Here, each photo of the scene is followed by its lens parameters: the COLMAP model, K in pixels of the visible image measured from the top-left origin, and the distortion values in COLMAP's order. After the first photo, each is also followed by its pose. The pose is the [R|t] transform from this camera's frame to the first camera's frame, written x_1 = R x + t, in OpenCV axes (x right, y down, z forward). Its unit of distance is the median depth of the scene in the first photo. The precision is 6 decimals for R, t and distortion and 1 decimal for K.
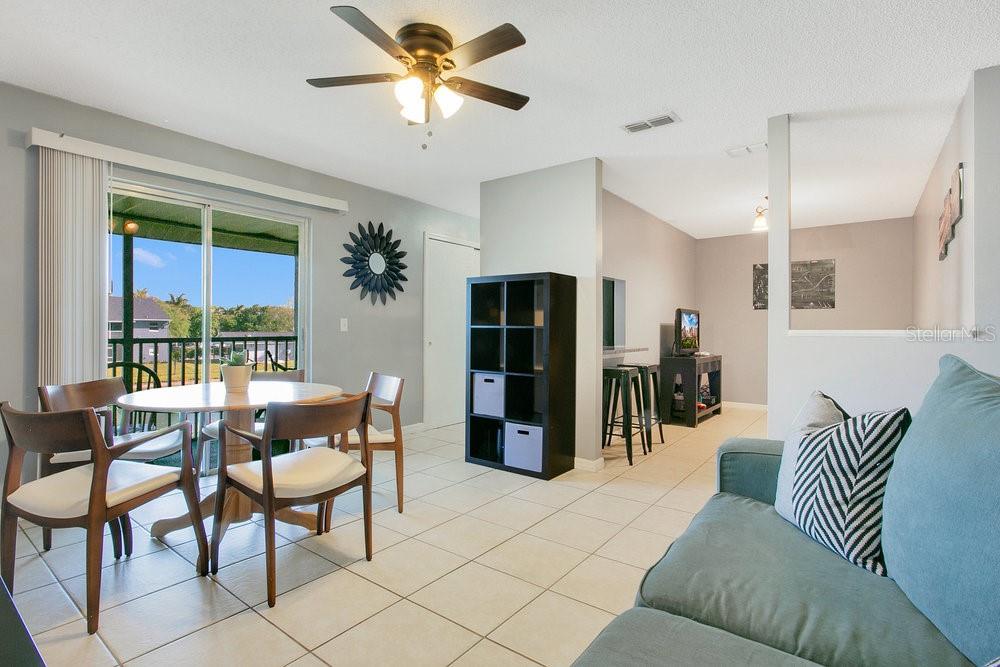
lens RADIAL K [[485.5, 0, 499.5], [0, 485.5, 331.7], [0, 0, 1]] dist [-0.025324, 0.008939]
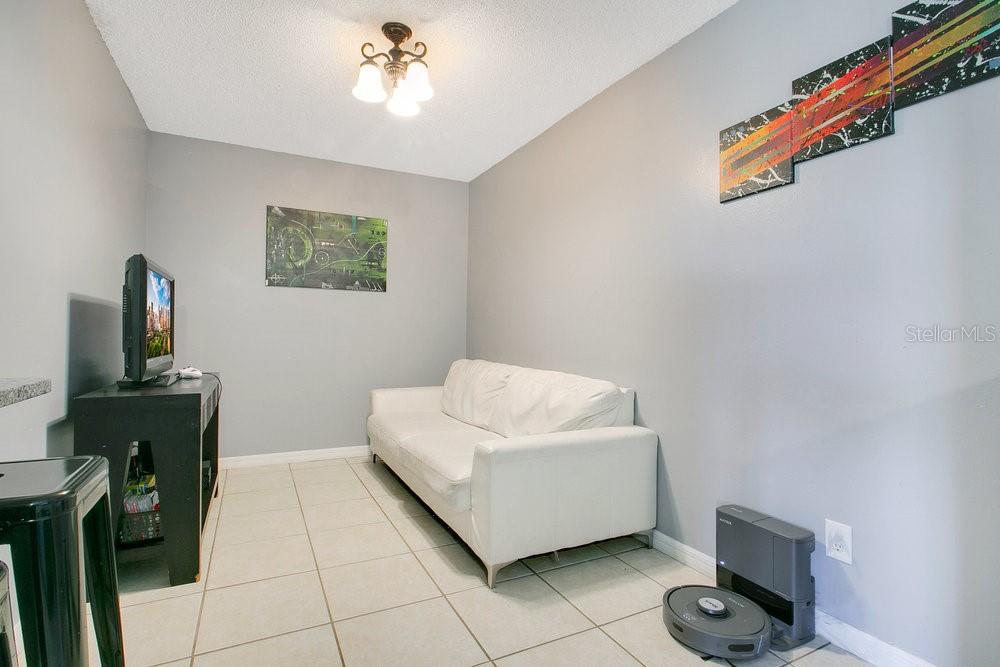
lens RADIAL K [[485.5, 0, 495.2], [0, 485.5, 330.8], [0, 0, 1]] dist [-0.025324, 0.008939]
pose [[0.443648, 0.013621, 0.896098, 0.156442], [-0.011000, 0.999892, -0.009753, 0.009897], [-0.896134, -0.005530, 0.443750, 0.557982]]
